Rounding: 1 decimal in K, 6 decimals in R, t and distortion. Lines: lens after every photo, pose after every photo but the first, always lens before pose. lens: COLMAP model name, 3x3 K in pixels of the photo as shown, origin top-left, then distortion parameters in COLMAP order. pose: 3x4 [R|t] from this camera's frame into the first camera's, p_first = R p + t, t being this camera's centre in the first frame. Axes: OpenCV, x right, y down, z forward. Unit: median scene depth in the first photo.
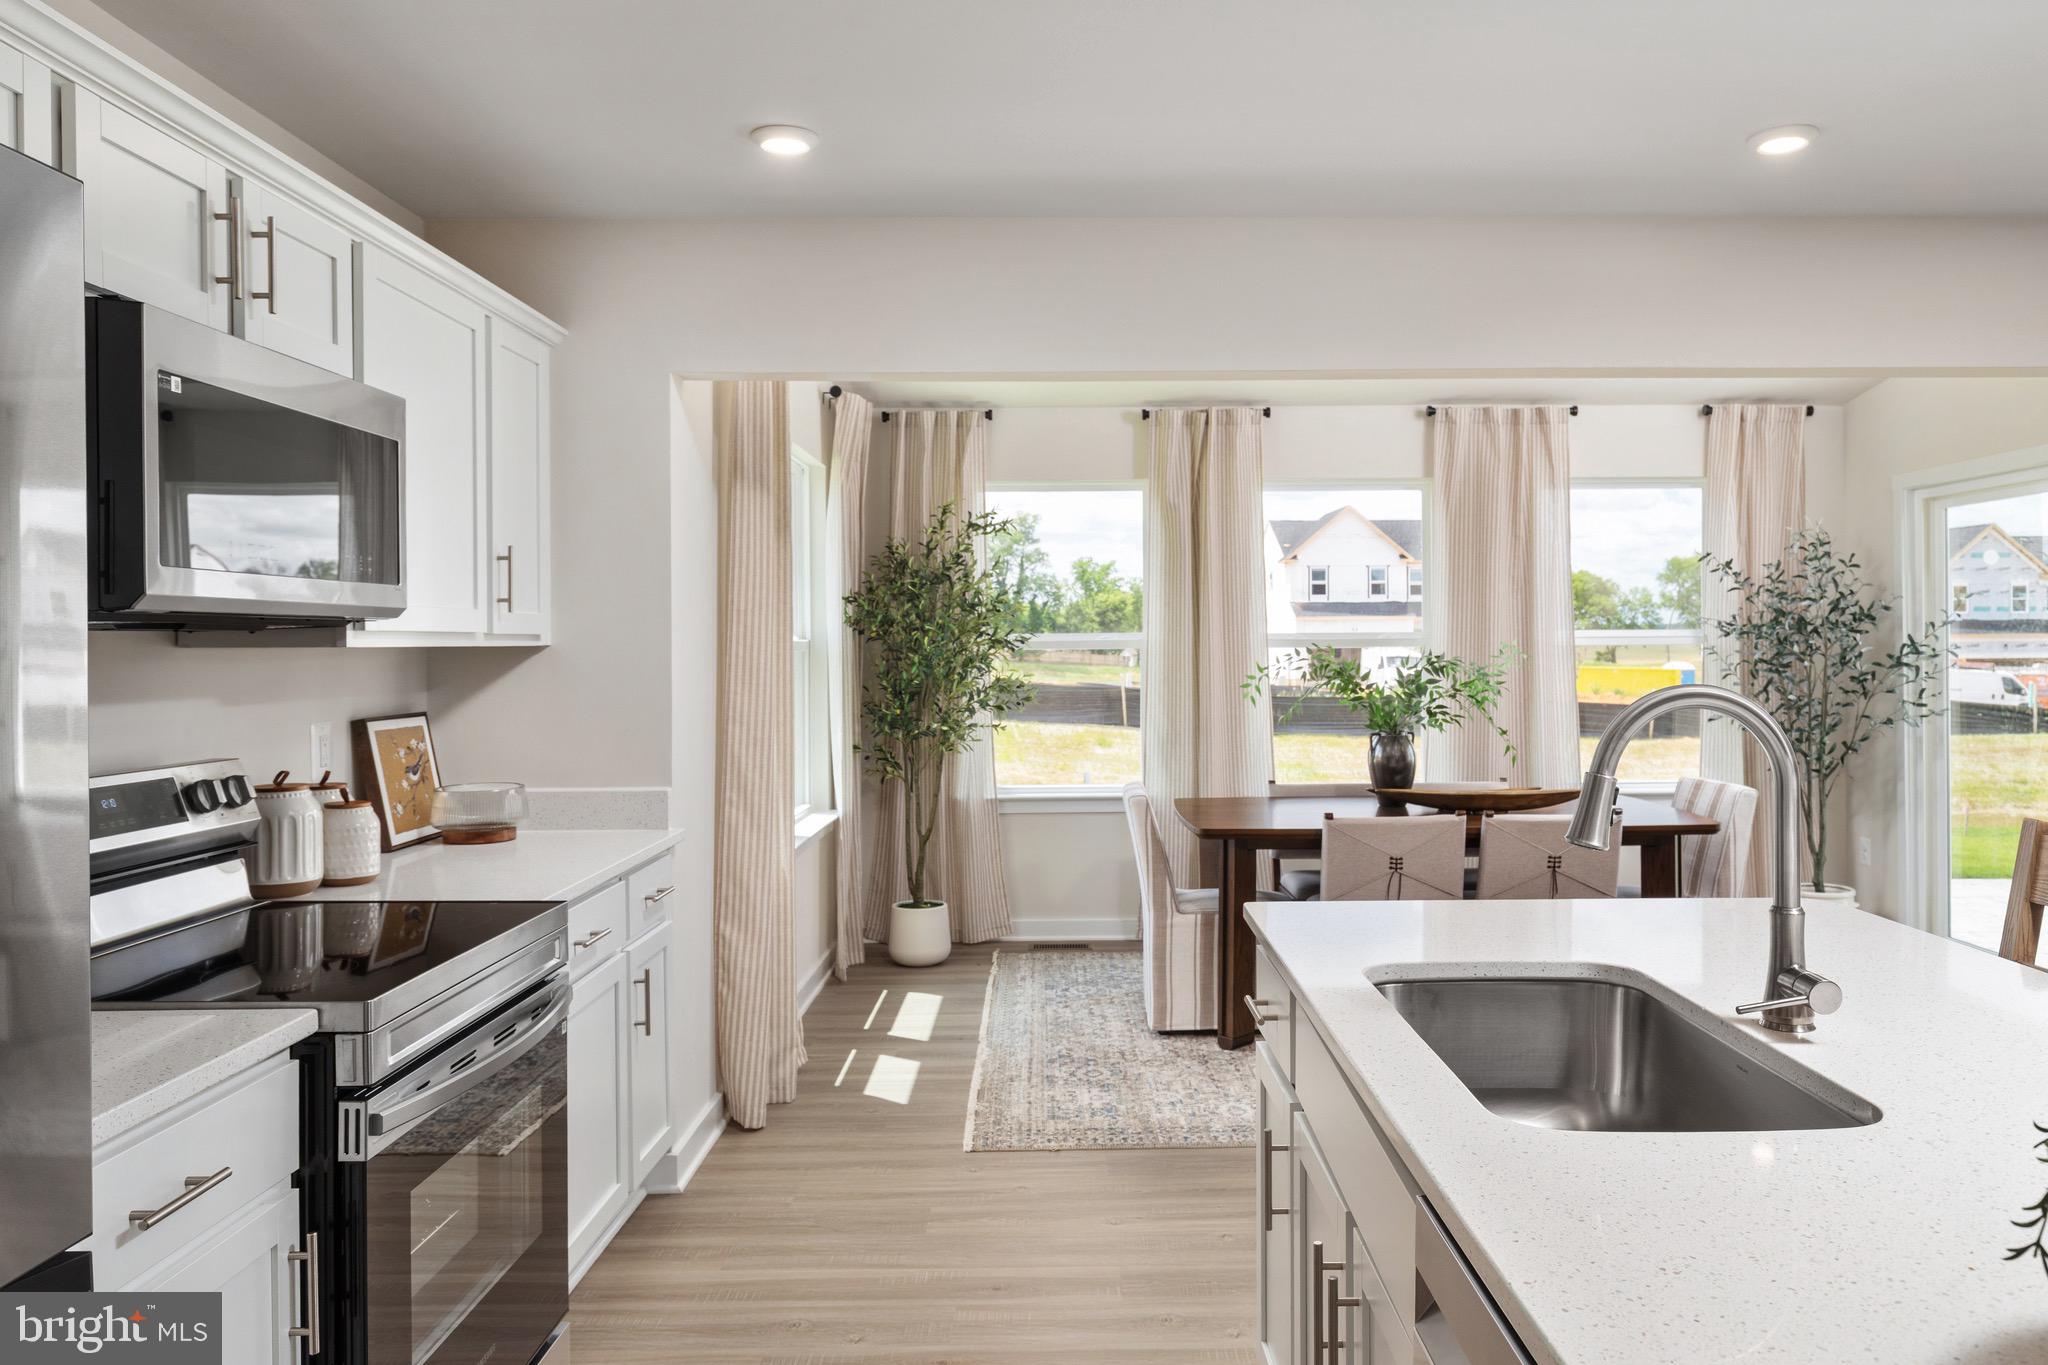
lens RADIAL K [[1438.8, 0, 1092.8], [0, 1438.8, 648.8], [0, 0, 1]] dist [0.005110, -0.003825]
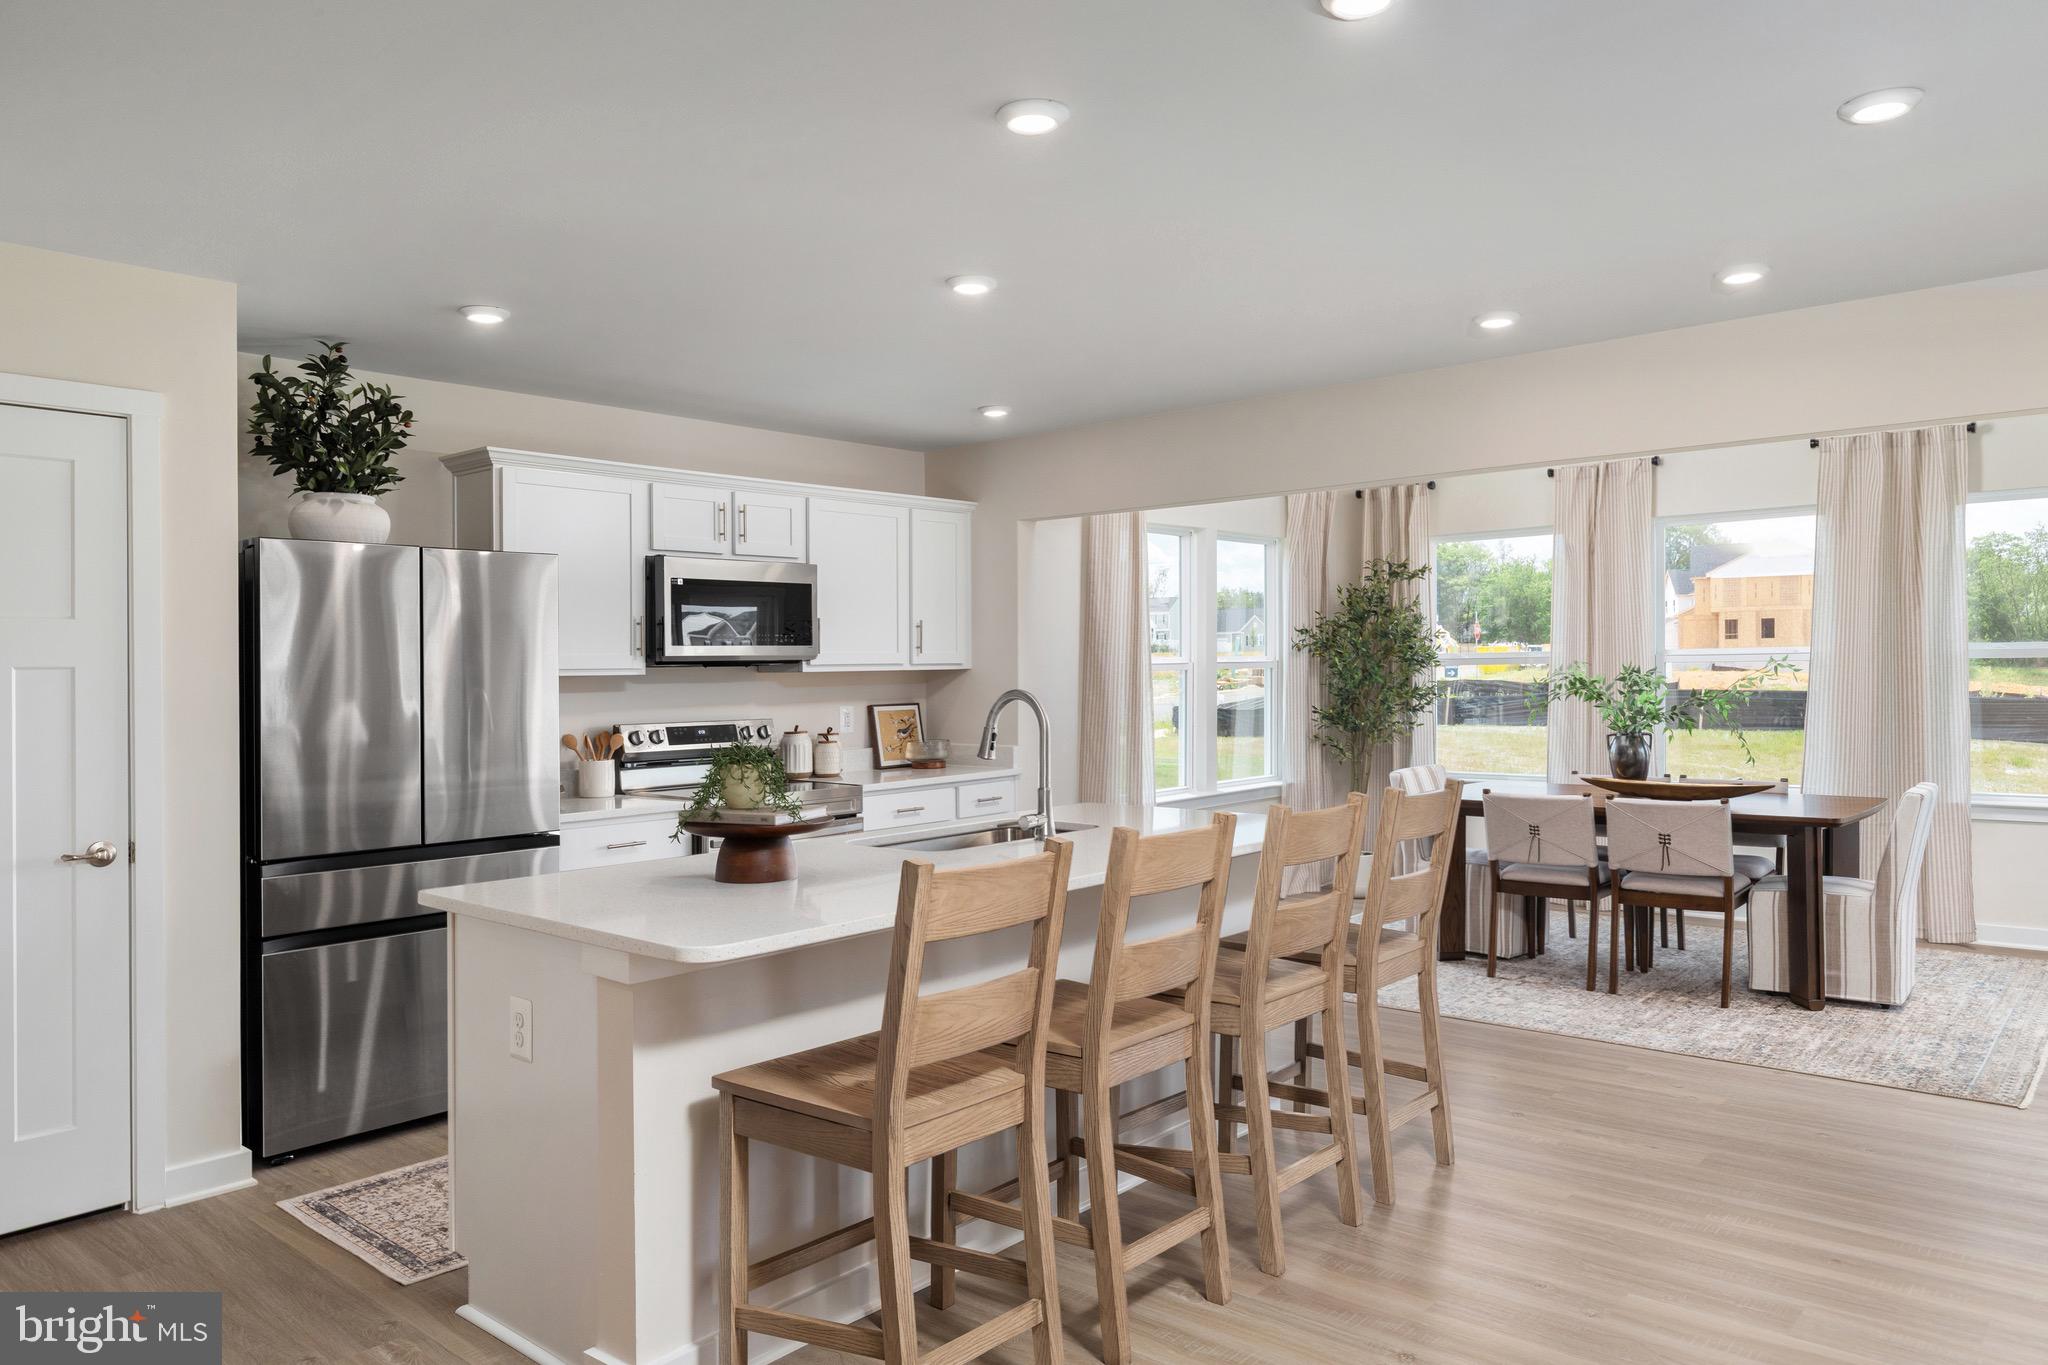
lens RADIAL K [[1438.8, 0, 1042.2], [0, 1438.8, 674.6], [0, 0, 1]] dist [0.005110, -0.003825]
pose [[0.745559, -0.002716, -0.666435, 0.563721], [0.009099, 0.999940, 0.006104, -0.003083], [0.666378, -0.010615, 0.745538, -0.203638]]
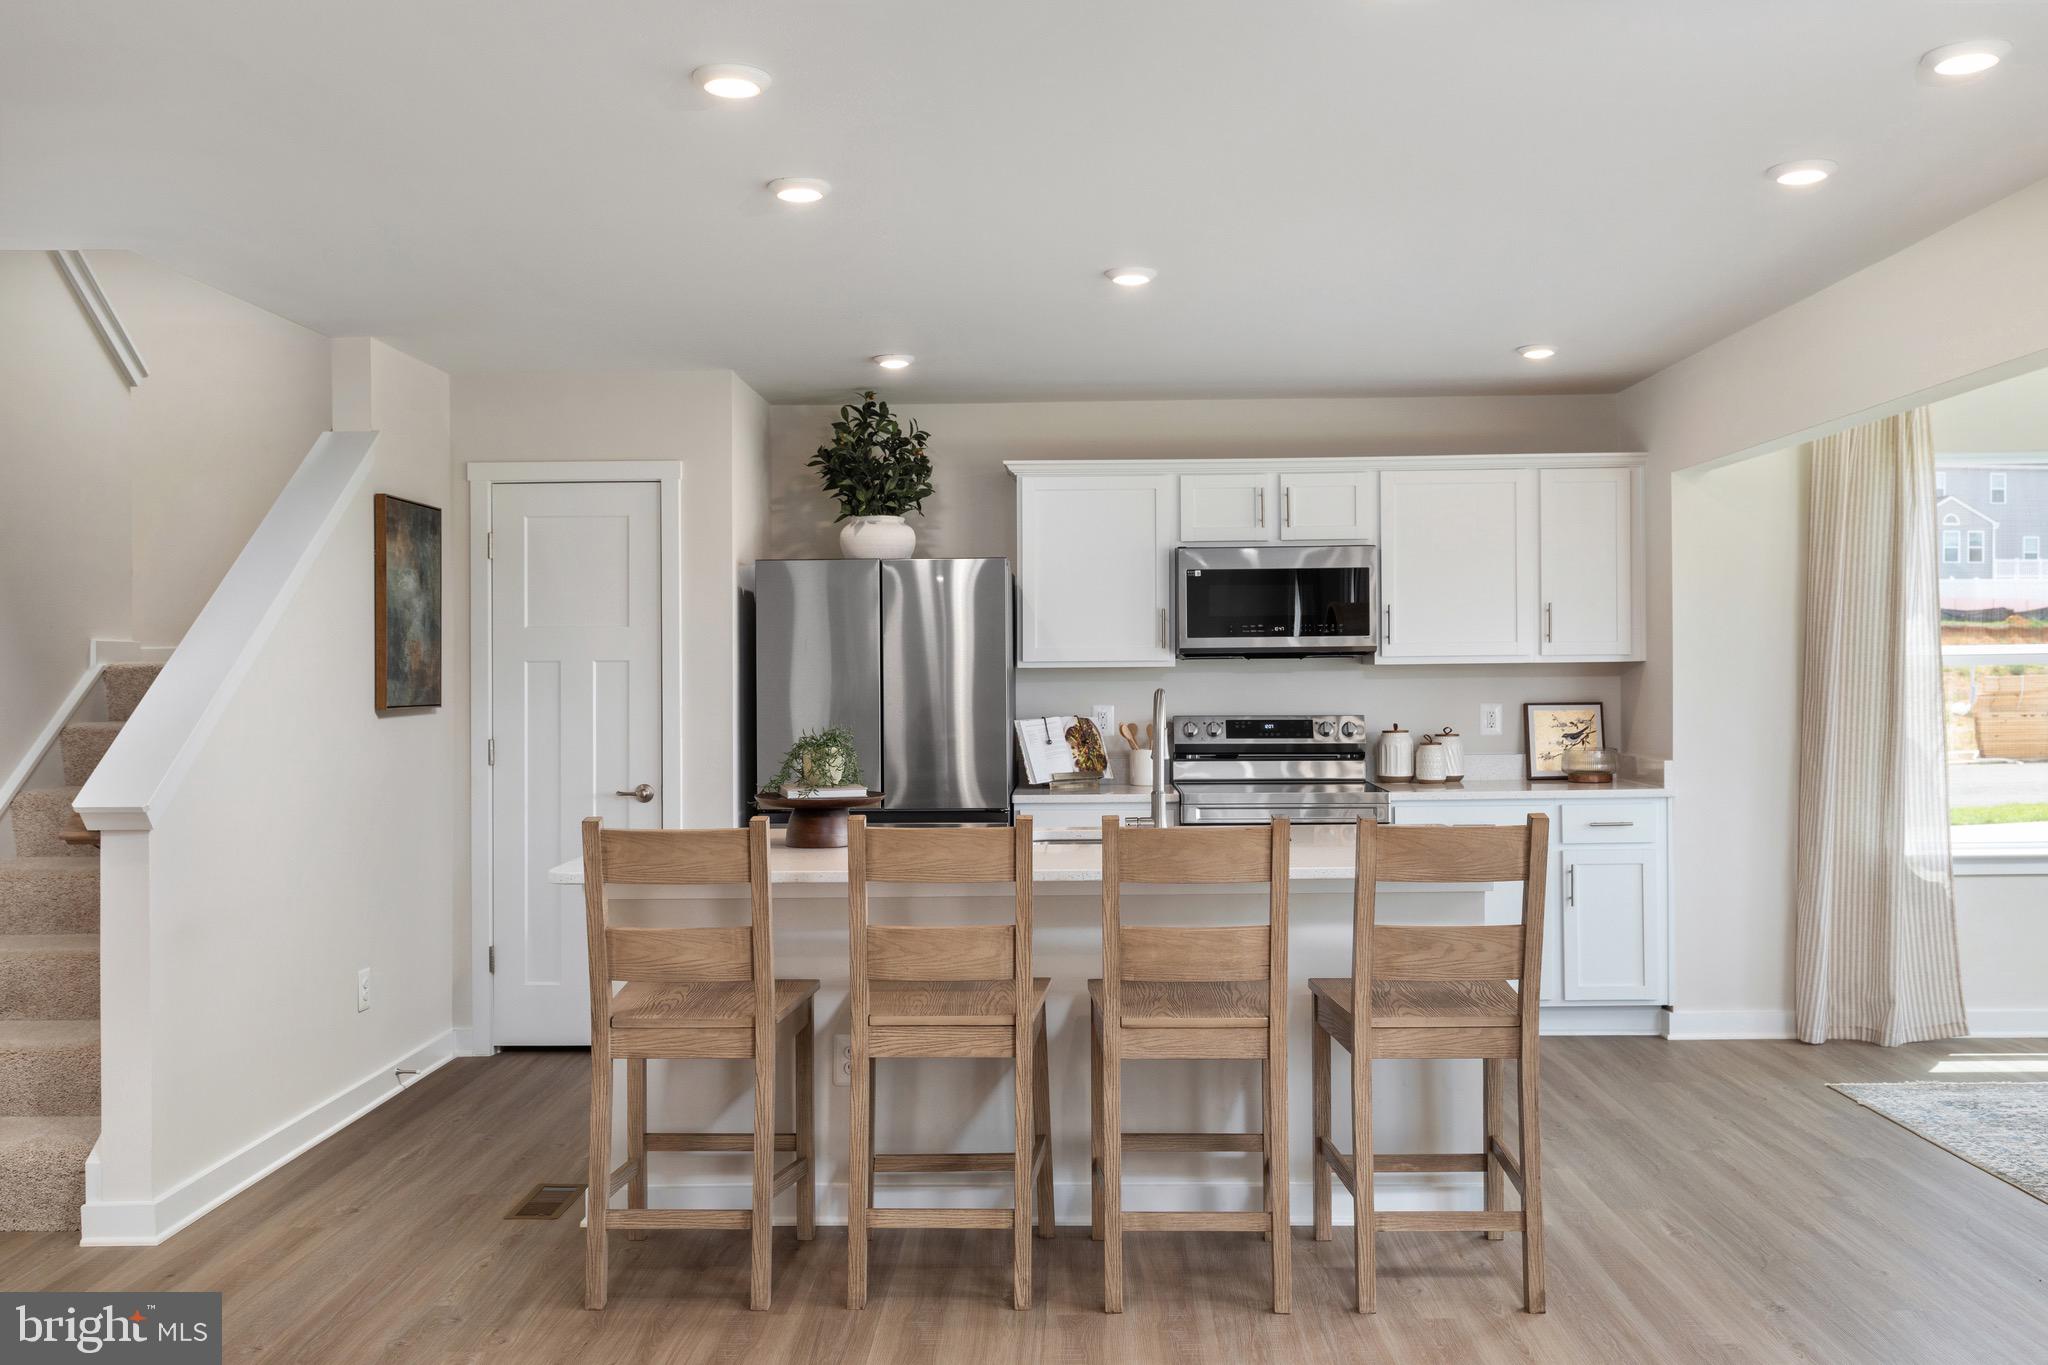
lens RADIAL K [[1748.4, 0, 975.8], [0, 1748.4, 692.3], [0, 0, 1]] dist [0.028355, -0.025592]
pose [[-0.064761, 0.019645, -0.997707, 0.889086], [0.007900, 0.999785, 0.019173, -0.005834], [0.997870, -0.006640, -0.064902, 0.247718]]
